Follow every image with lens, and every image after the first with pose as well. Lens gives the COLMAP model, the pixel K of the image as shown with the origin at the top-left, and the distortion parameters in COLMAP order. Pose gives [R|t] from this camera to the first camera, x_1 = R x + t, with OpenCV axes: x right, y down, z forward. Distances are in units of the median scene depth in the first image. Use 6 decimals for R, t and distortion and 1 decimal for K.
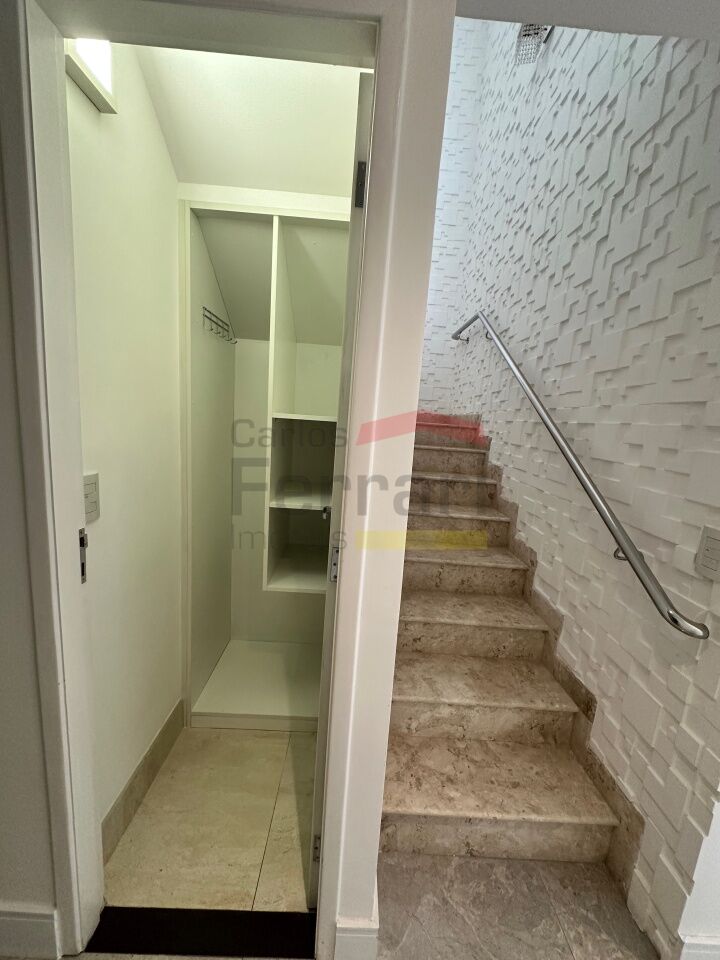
lens RADIAL K [[383.3, 0, 361.6], [0, 383.3, 480.6], [0, 0, 1]] dist [-0.001233, 0.000389]
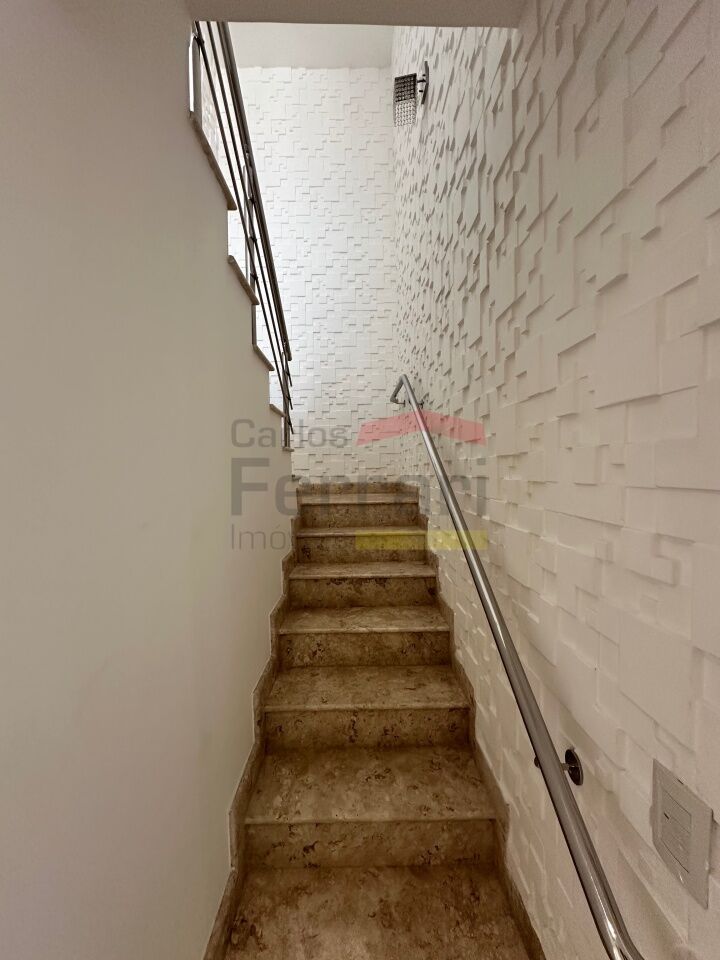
lens RADIAL K [[383.3, 0, 360.0], [0, 383.3, 481.4], [0, 0, 1]] dist [-0.001233, 0.000389]
pose [[0.995838, -0.091117, 0.002301, 0.288810], [0.090614, 0.986988, -0.132827, -0.134897], [0.009832, 0.132483, 0.991137, 0.225389]]
